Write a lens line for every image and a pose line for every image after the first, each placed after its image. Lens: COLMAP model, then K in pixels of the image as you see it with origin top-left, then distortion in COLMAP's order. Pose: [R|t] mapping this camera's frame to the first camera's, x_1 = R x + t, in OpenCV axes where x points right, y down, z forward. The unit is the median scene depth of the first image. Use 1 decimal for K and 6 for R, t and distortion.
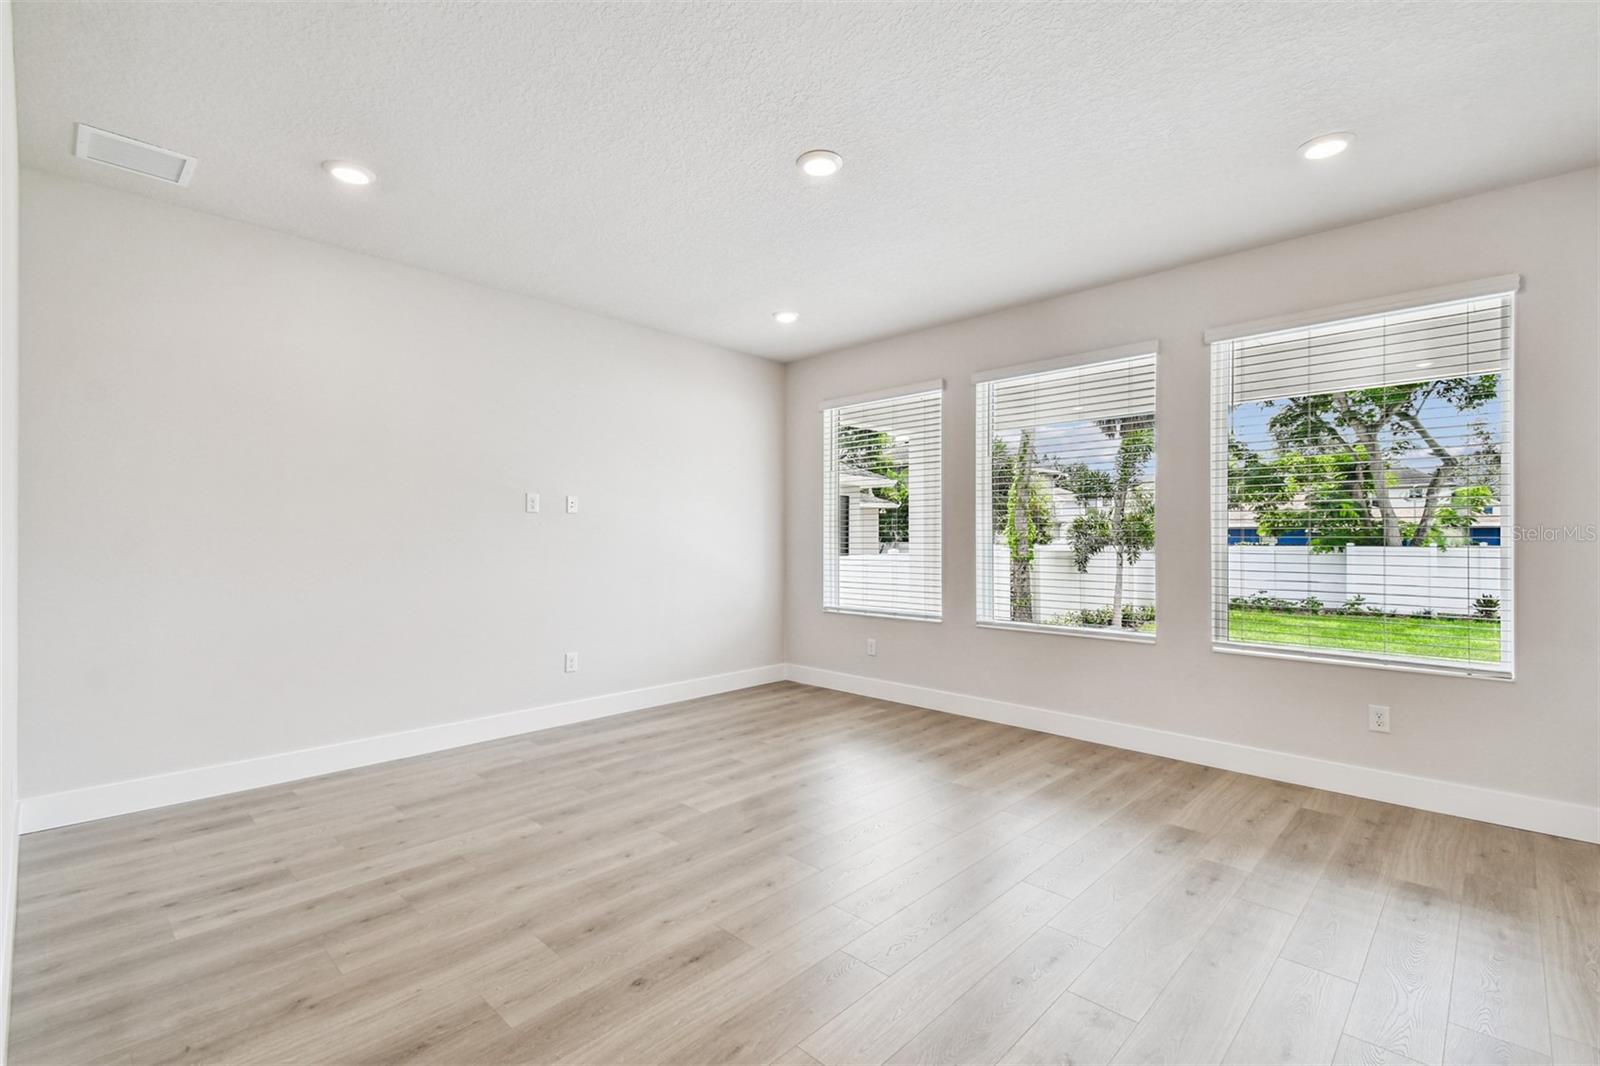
lens RADIAL K [[718.1, 0, 782.5], [0, 718.1, 542.2], [0, 0, 1]] dist [0.048100, -0.019778]
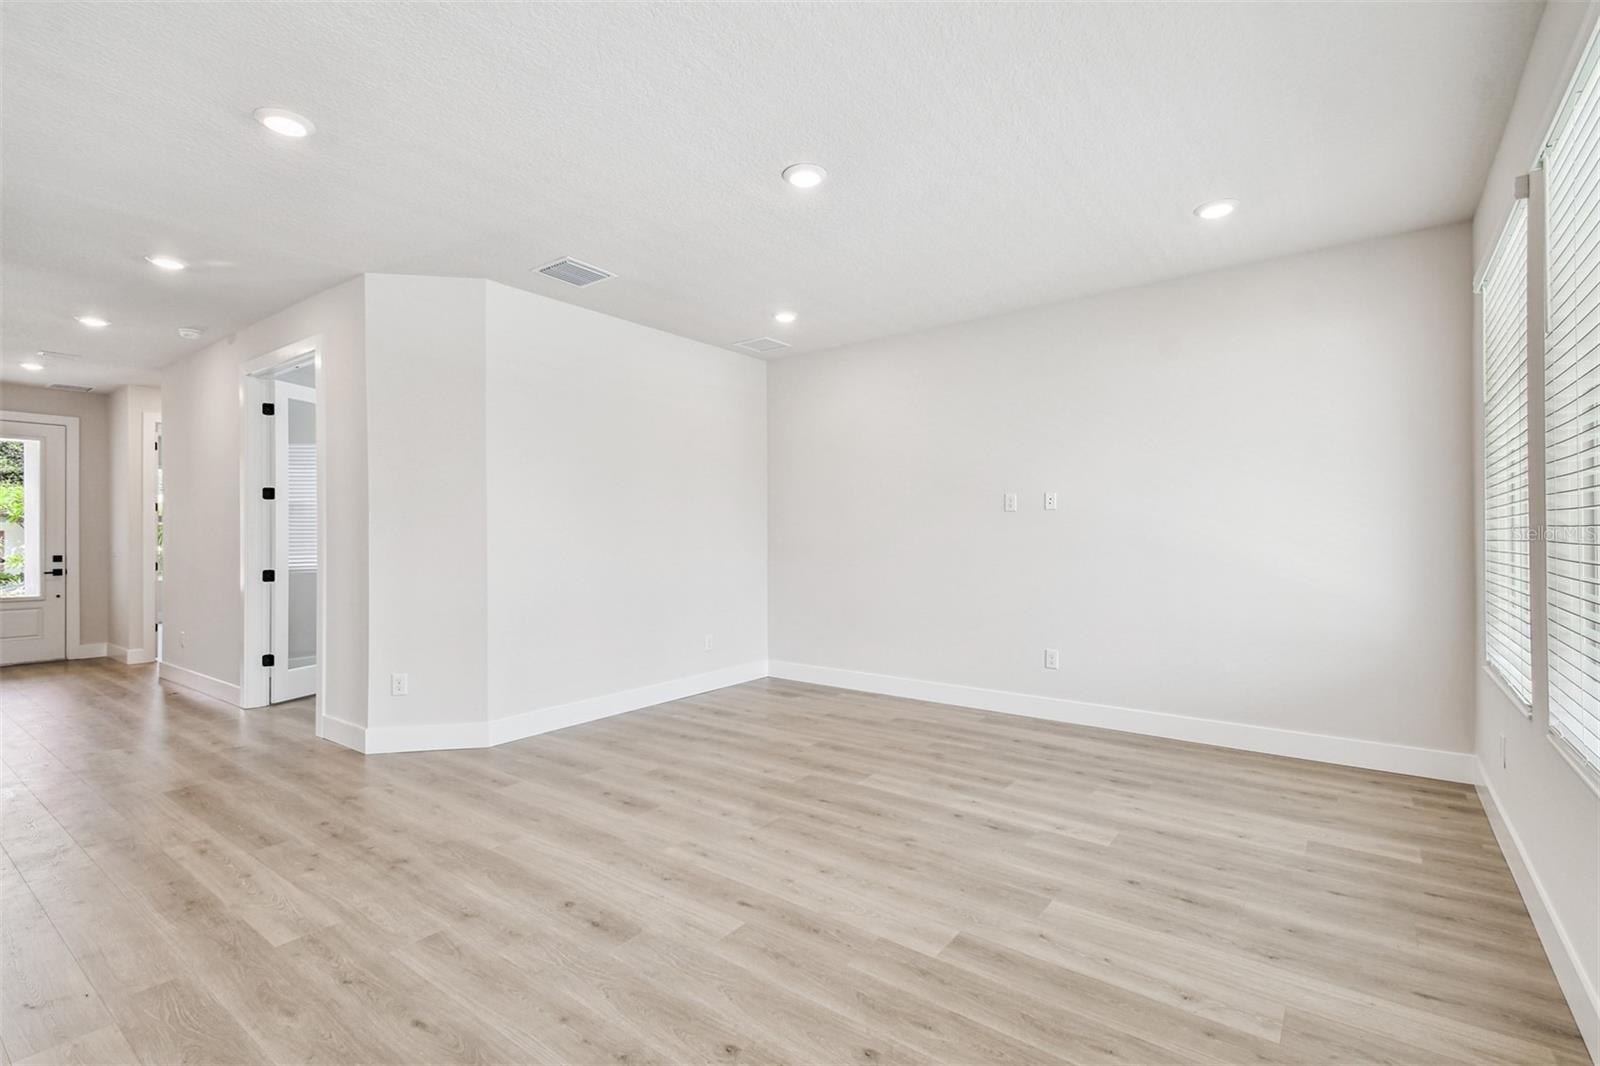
lens RADIAL K [[718.1, 0, 782.5], [0, 718.1, 542.2], [0, 0, 1]] dist [0.048100, -0.019778]
pose [[0.120163, 0.005666, -0.992738, 0.828049], [-0.000991, 0.999984, 0.005587, -0.000036], [0.992754, 0.000313, 0.120166, 0.645287]]
